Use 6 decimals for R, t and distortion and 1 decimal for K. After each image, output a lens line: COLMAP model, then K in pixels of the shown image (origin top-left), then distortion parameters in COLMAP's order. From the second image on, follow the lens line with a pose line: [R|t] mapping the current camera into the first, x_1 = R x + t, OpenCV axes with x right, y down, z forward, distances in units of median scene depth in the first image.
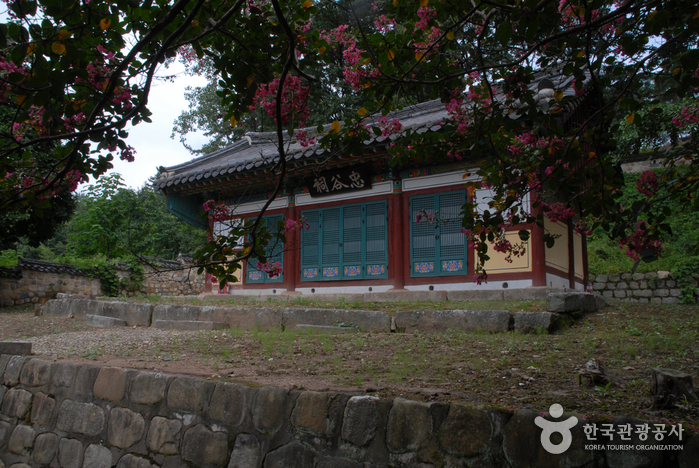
lens RADIAL K [[548.2, 0, 349.5], [0, 548.2, 234.0], [0, 0, 1]] dist [-0.086247, 0.001729]
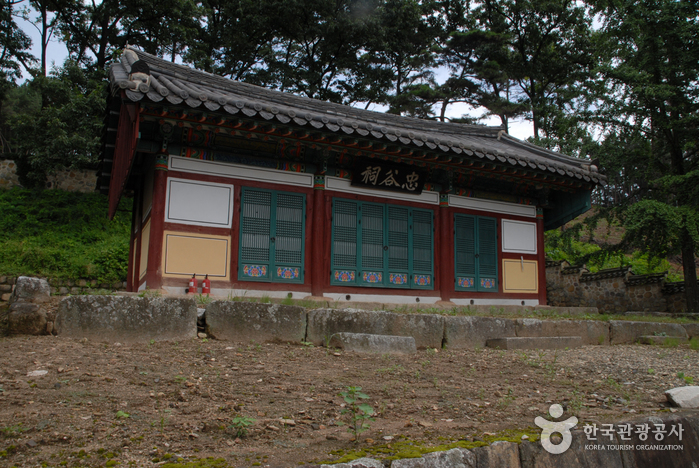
lens RADIAL K [[548.2, 0, 349.5], [0, 548.2, 234.0], [0, 0, 1]] dist [-0.086247, 0.001729]
pose [[0.484542, 0.144727, 0.862713, -0.845590], [-0.133945, 0.986864, -0.090324, 0.088965], [-0.864453, -0.071790, 0.497562, 0.635204]]
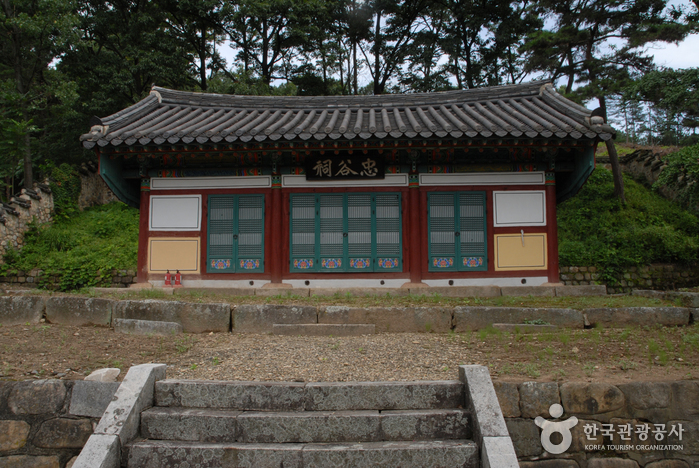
lens RADIAL K [[573.4, 0, 327.0], [0, 573.4, 233.7], [0, 0, 1]] dist [-0.056622, 0.008226]
pose [[0.856541, 0.050552, 0.513597, -0.568592], [-0.067088, 0.997653, 0.013688, 0.006839], [-0.511700, -0.046181, 0.857922, 0.181178]]
